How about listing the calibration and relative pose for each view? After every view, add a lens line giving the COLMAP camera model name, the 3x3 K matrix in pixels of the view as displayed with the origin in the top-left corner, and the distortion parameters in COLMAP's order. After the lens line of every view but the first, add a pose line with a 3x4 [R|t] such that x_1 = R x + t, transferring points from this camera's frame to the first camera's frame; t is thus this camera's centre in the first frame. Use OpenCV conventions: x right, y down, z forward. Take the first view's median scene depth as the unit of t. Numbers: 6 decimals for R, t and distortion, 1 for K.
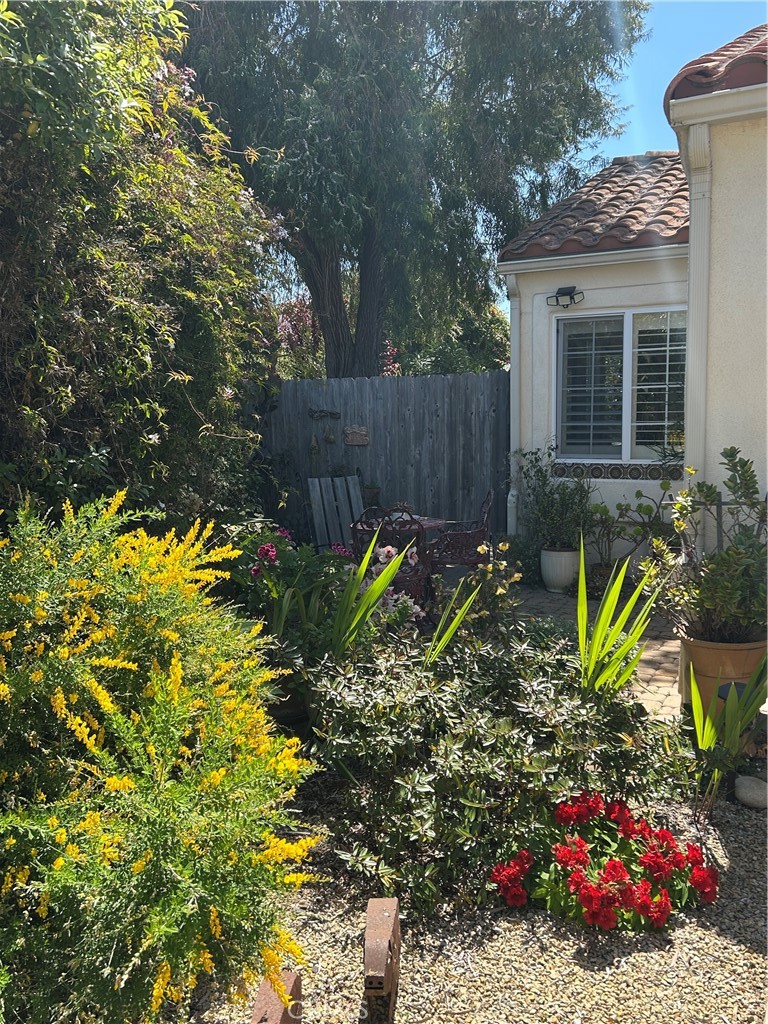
lens RADIAL K [[869.5, 0, 384.0], [0, 869.5, 514.1], [0, 0, 1]] dist [0.061445, 0.001993]
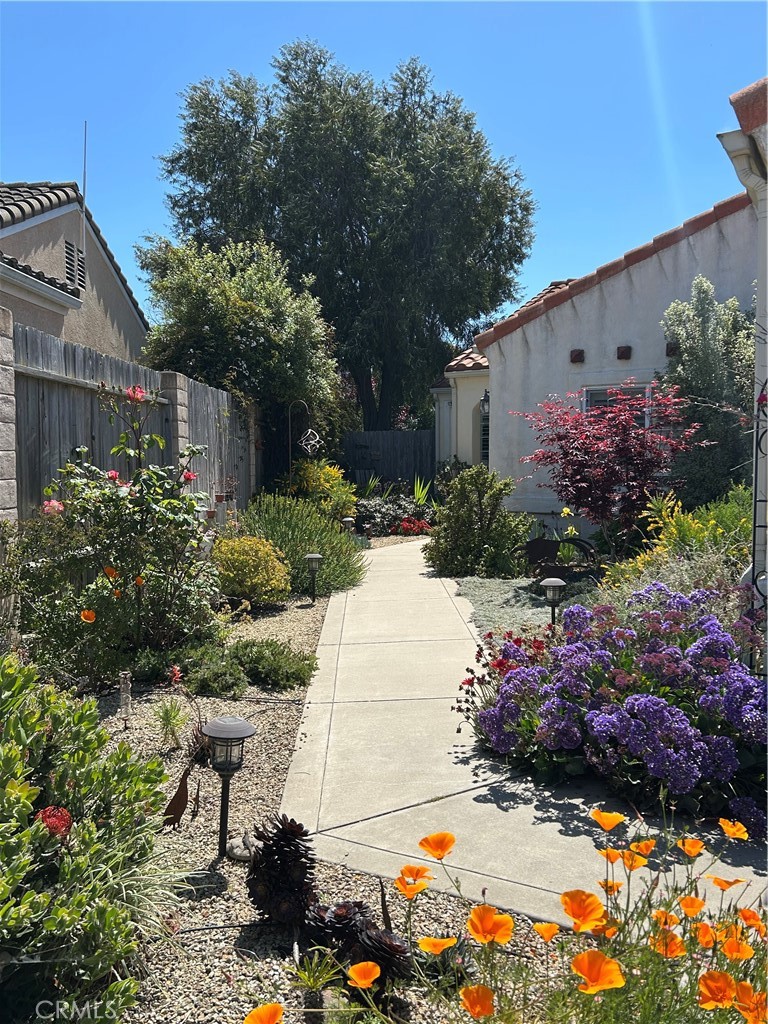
lens RADIAL K [[869.5, 0, 383.8], [0, 869.5, 511.2], [0, 0, 1]] dist [0.061445, 0.001993]
pose [[0.998989, 0.016671, -0.041743, 0.088818], [-0.018301, 0.999073, -0.038970, 0.146438], [0.041055, 0.039694, 0.998368, -1.295998]]
